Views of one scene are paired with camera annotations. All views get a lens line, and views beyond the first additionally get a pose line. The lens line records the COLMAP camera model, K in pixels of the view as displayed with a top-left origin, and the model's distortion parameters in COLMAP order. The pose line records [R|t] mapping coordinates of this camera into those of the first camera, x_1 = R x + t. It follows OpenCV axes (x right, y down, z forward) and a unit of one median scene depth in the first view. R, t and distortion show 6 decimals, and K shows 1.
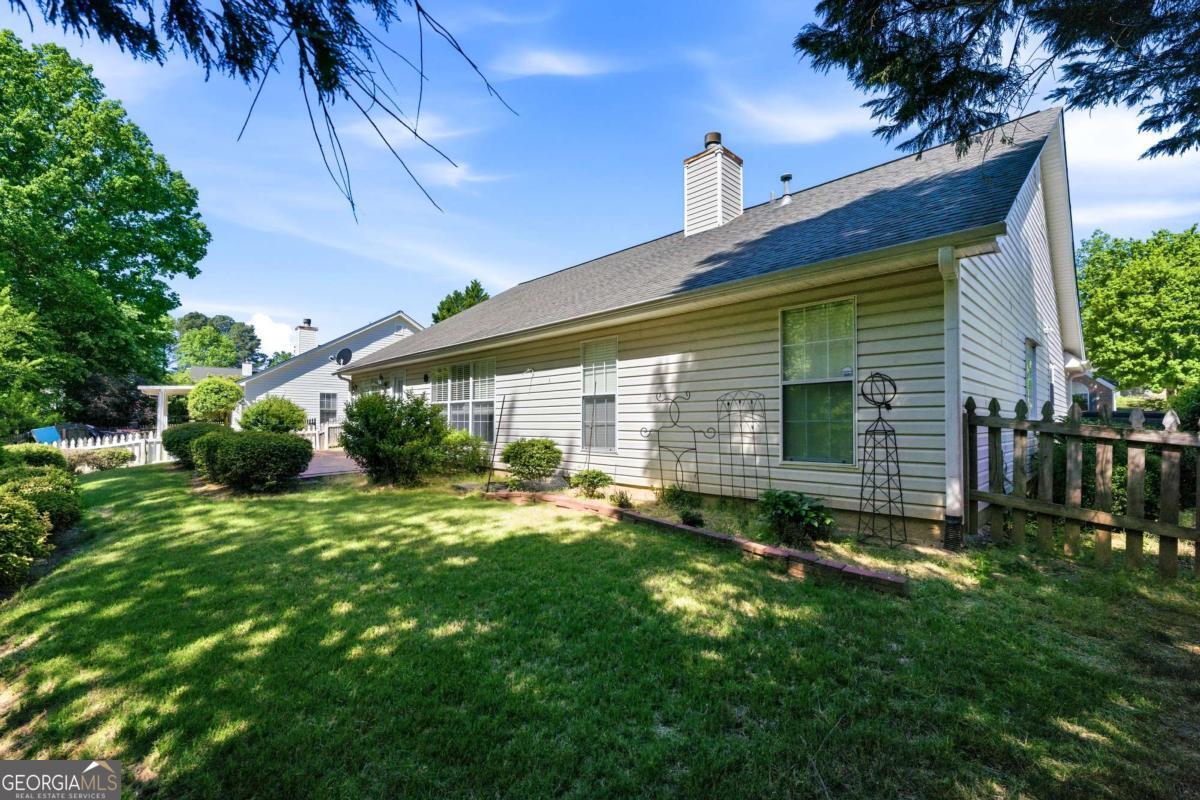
lens RADIAL K [[512.3, 0, 605.0], [0, 512.3, 402.9], [0, 0, 1]] dist [-0.008652, 0.000835]
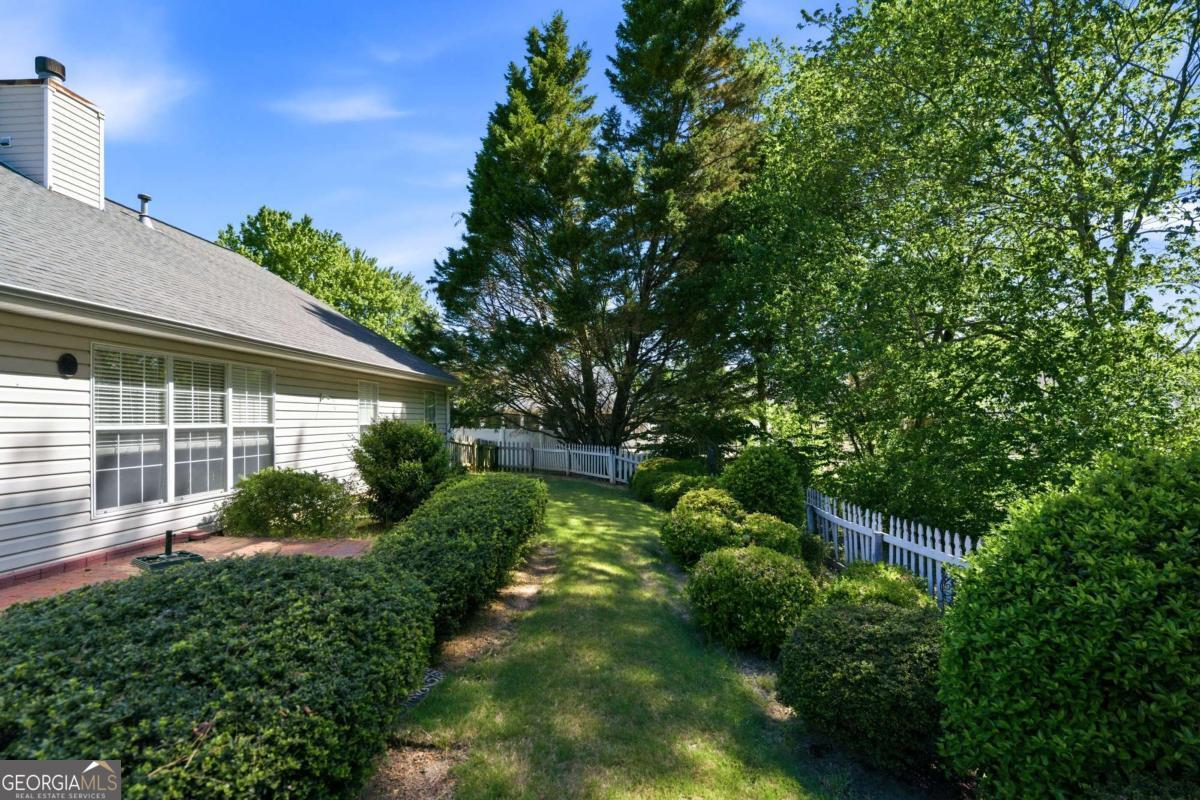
lens RADIAL K [[548.7, 0, 582.2], [0, 548.7, 416.2], [0, 0, 1]] dist [0.002845, 0.000235]
pose [[-0.644069, 0.013142, 0.764854, -1.389558], [-0.015582, 0.999420, -0.030294, -0.002362], [-0.764808, -0.031429, -0.643491, 1.441590]]
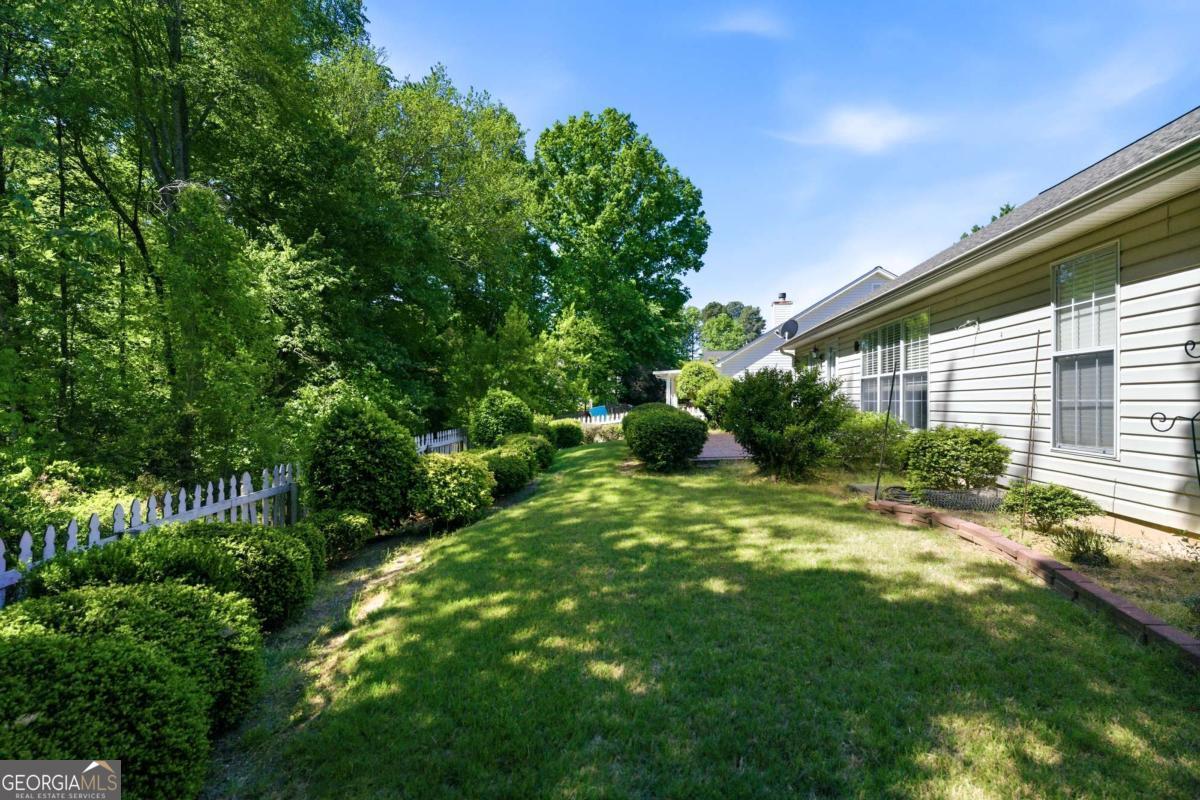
lens RADIAL K [[577.8, 0, 589.7], [0, 577.8, 401.9], [0, 0, 1]] dist [-0.009155, 0.001848]
pose [[0.616833, -0.002465, -0.787091, 0.145850], [0.032747, 0.999210, 0.022535, 0.005994], [0.786413, -0.039675, 0.616426, 0.180445]]
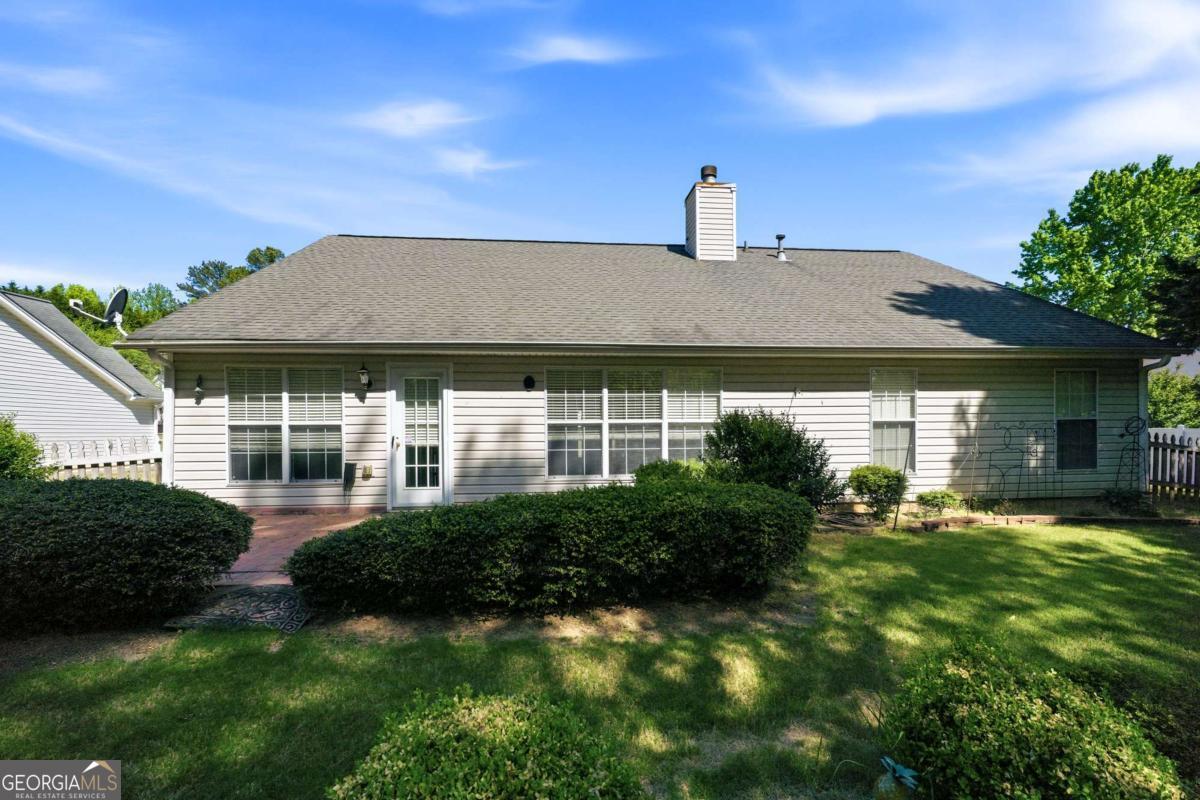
lens RADIAL K [[512.3, 0, 596.1], [0, 512.3, 442.7], [0, 0, 1]] dist [-0.008652, 0.000835]
pose [[0.627548, -0.018083, 0.778368, -1.187086], [-0.019455, 0.999054, 0.038895, 0.000295], [-0.778335, -0.039552, 0.626603, 0.792867]]
